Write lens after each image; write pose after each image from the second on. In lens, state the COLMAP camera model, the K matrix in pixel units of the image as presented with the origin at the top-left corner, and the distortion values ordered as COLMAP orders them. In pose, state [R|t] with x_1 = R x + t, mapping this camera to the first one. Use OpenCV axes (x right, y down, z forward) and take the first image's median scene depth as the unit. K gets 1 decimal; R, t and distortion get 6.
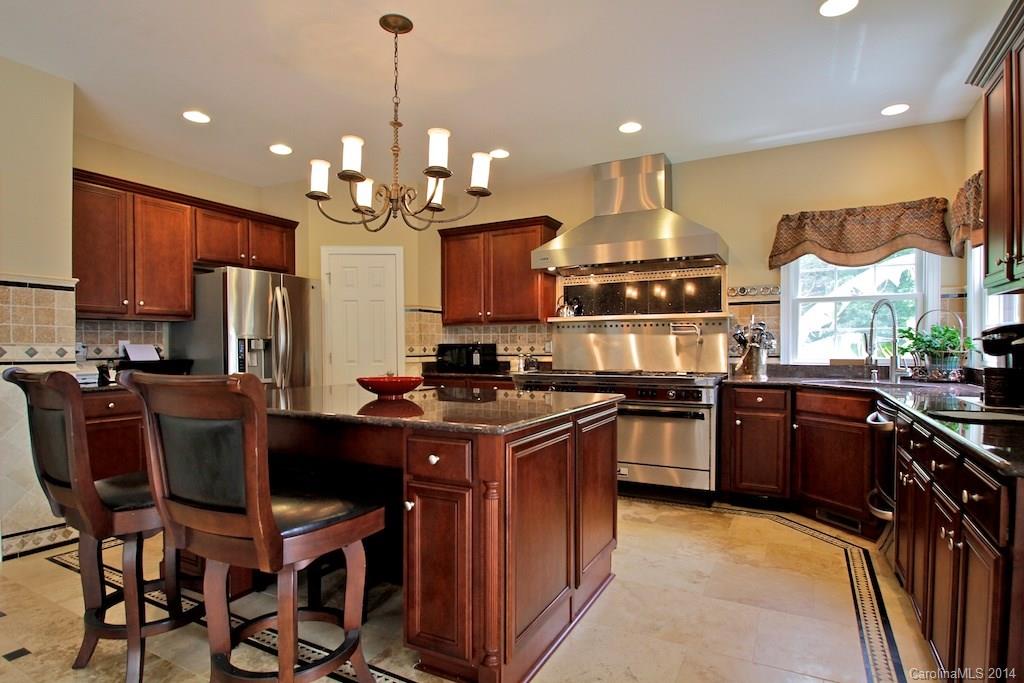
lens RADIAL K [[515.6, 0, 530.4], [0, 515.6, 357.1], [0, 0, 1]] dist [-0.004269, -0.000204]
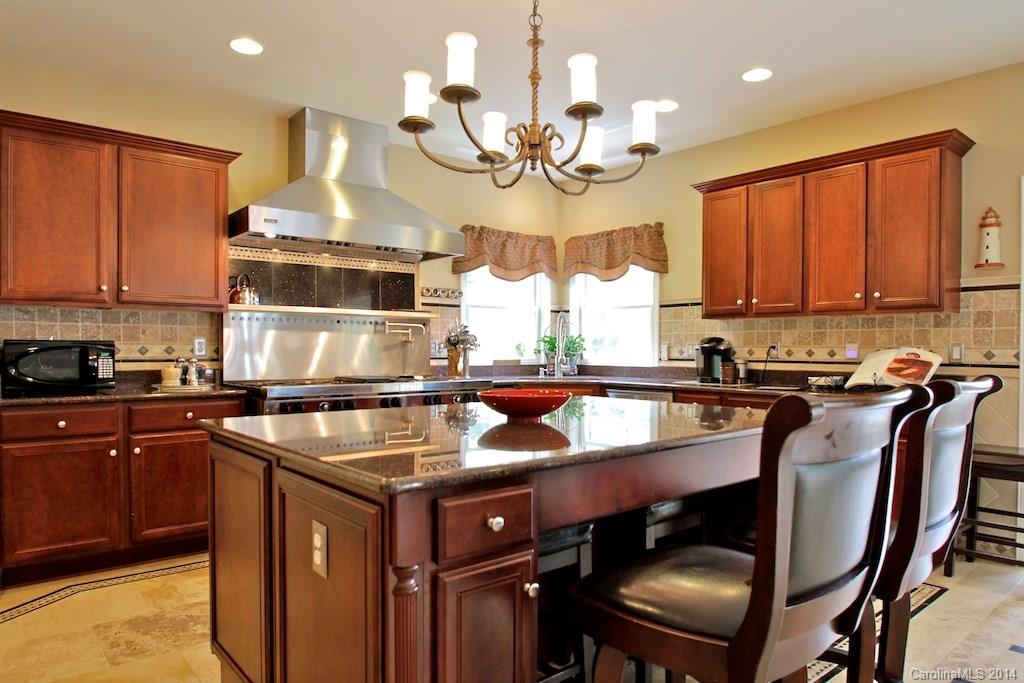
lens RADIAL K [[644.1, 0, 508.3], [0, 644.1, 343.3], [0, 0, 1]] dist [-0.010878, -0.001890]
pose [[0.395993, 0.011479, 0.918182, -0.707068], [0.012008, 0.999772, -0.017677, -0.007030], [-0.918175, 0.018025, 0.395765, 0.406615]]
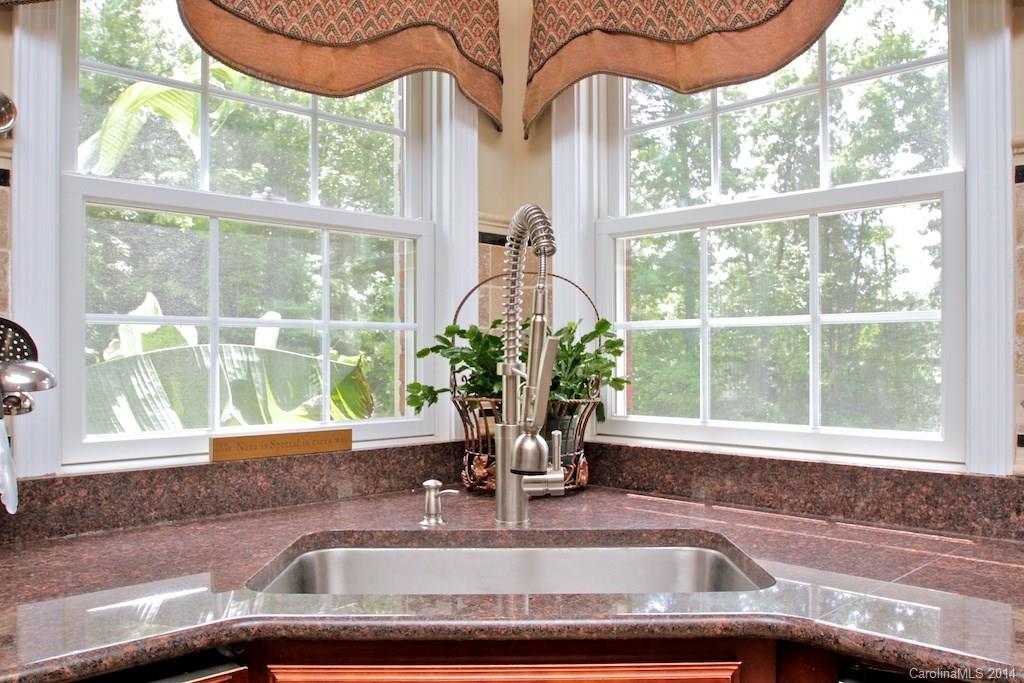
lens RADIAL K [[861.0, 0, 514.2], [0, 861.0, 344.4], [0, 0, 1]] dist [-0.052993, -0.002860]
pose [[0.315489, 0.012777, 0.948843, 0.234751], [0.020546, 0.999583, -0.020292, -0.030087], [-0.948707, 0.025896, 0.315095, 0.730779]]
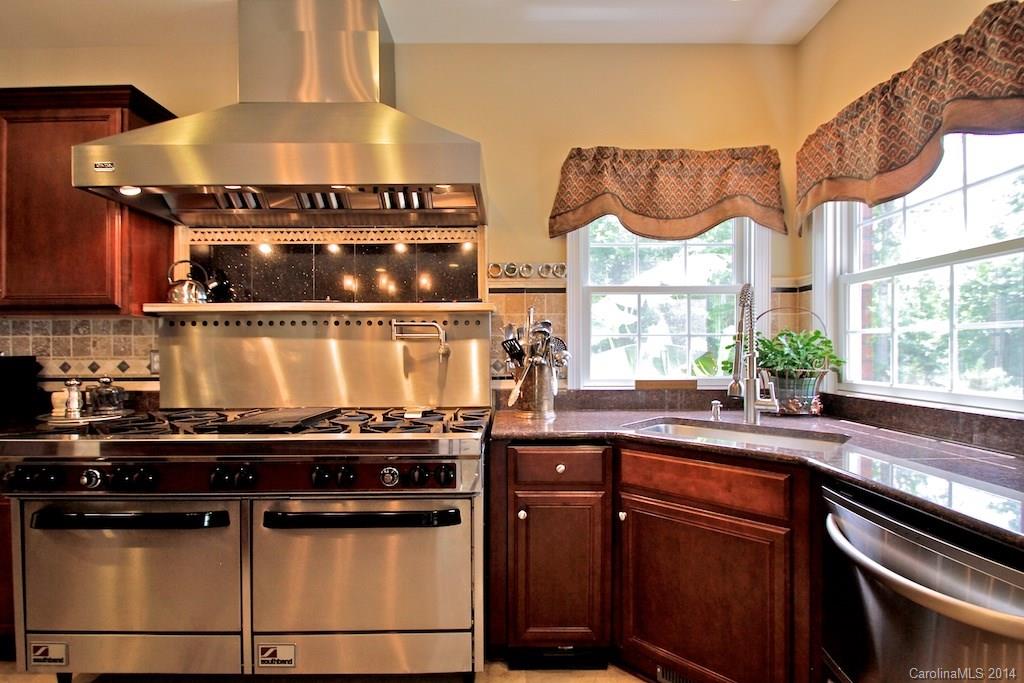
lens RADIAL K [[474.0, 0, 510.4], [0, 474.0, 350.7], [0, 0, 1]] dist [0.000031, -0.011421]
pose [[0.887476, -0.002603, 0.460847, 0.163420], [0.010757, 0.999829, -0.015067, -0.025887], [-0.460729, 0.018329, 0.887352, 0.539309]]
